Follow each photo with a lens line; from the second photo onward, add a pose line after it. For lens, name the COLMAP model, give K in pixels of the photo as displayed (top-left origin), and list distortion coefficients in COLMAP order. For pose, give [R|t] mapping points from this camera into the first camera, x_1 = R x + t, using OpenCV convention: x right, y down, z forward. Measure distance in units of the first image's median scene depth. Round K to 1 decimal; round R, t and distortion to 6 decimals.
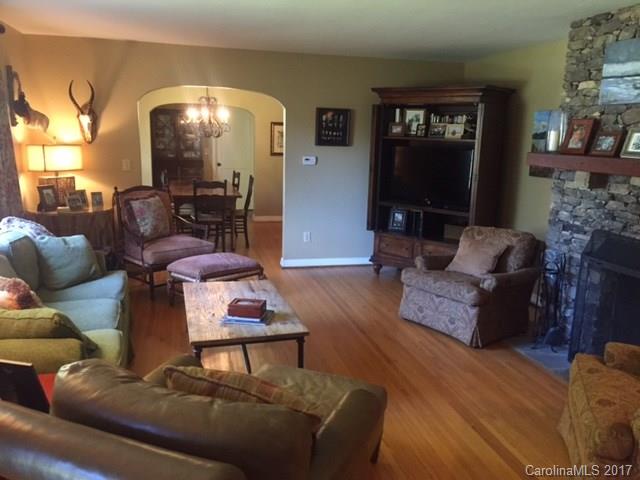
lens RADIAL K [[548.6, 0, 316.8], [0, 548.6, 238.5], [0, 0, 1]] dist [0.083385, -0.115945]
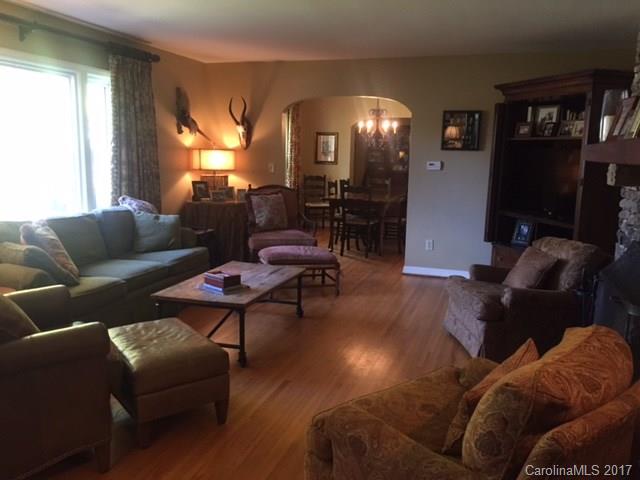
lens RADIAL K [[548.6, 0, 316.8], [0, 548.6, 238.5], [0, 0, 1]] dist [0.083385, -0.115945]
pose [[0.839864, 0.077040, -0.537301, 0.381050], [-0.102298, 0.994603, -0.017295, 0.026374], [0.533069, 0.069490, 0.843213, 0.090491]]
